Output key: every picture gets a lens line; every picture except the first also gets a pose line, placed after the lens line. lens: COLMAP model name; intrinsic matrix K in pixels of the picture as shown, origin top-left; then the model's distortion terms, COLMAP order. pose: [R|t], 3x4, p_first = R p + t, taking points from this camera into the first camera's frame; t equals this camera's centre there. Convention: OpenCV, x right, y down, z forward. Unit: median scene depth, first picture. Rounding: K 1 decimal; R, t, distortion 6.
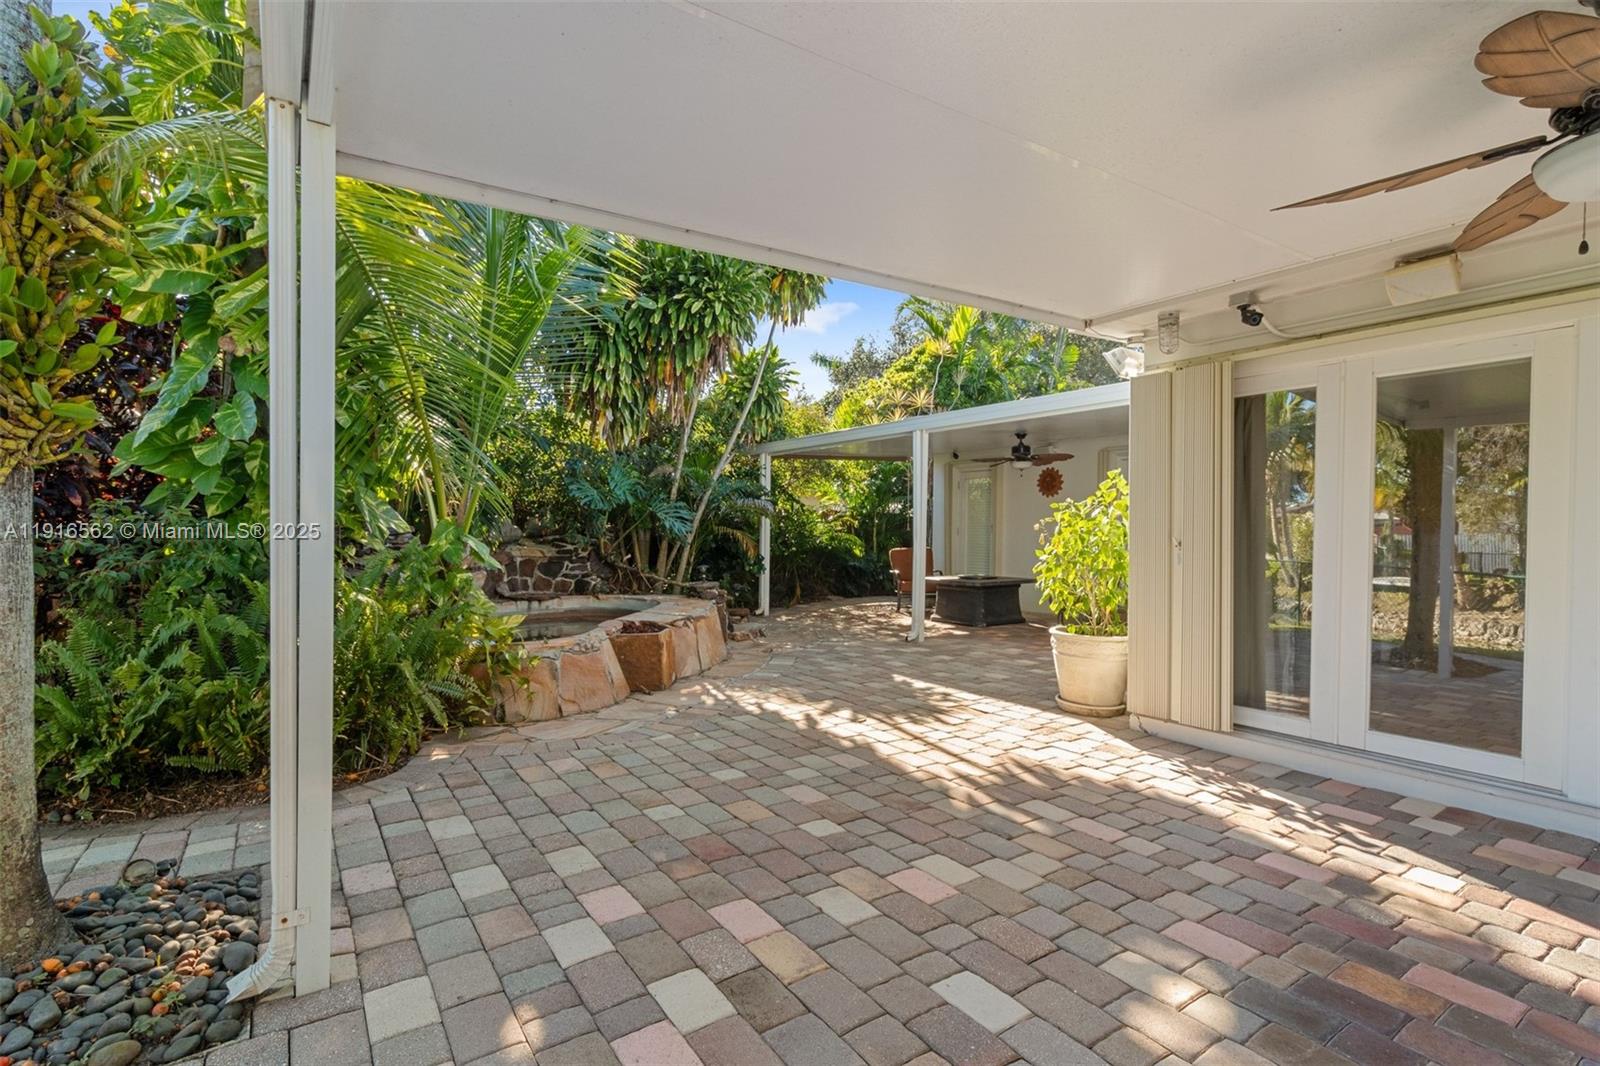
lens RADIAL K [[763.7, 0, 800.0], [0, 763.7, 533.0], [0, 0, 1]] dist [-0.001709, 0.018491]
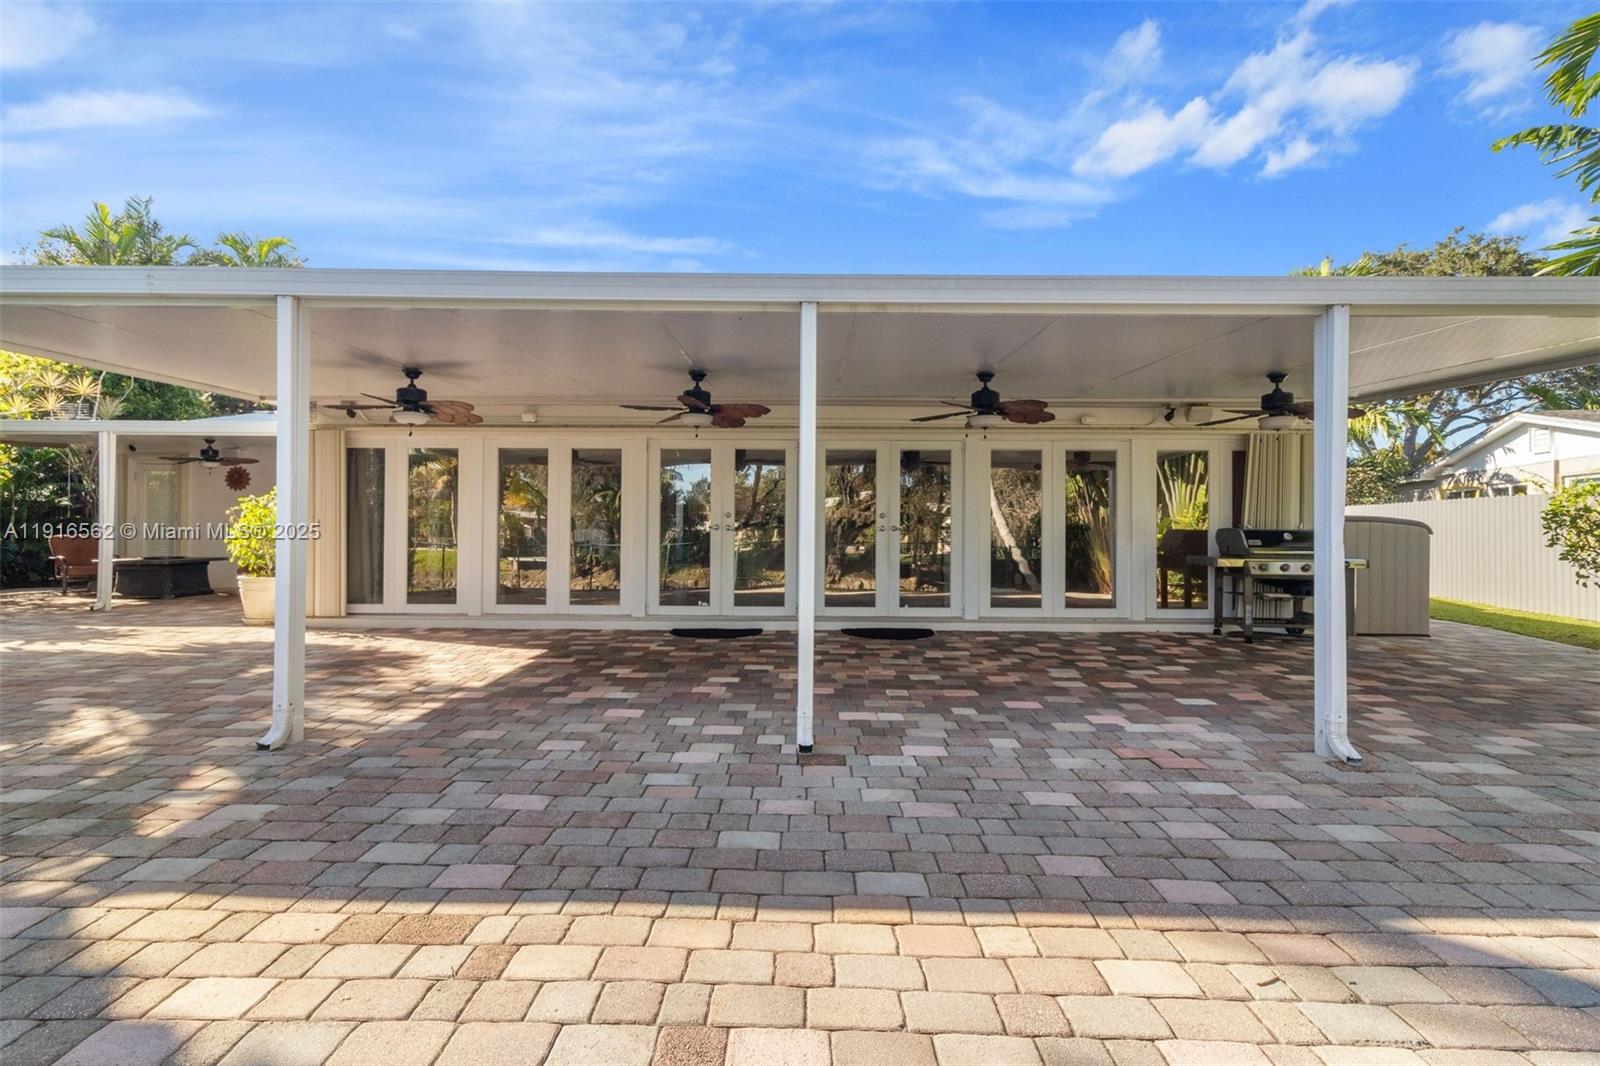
lens RADIAL K [[737.9, 0, 800.0], [0, 737.9, 533.0], [0, 0, 1]] dist [-0.000640, -0.000156]
pose [[0.567923, -0.002940, 0.823077, -0.288085], [-0.001199, 0.999990, 0.004400, 0.027940], [-0.823081, -0.003486, 0.567913, -0.886274]]
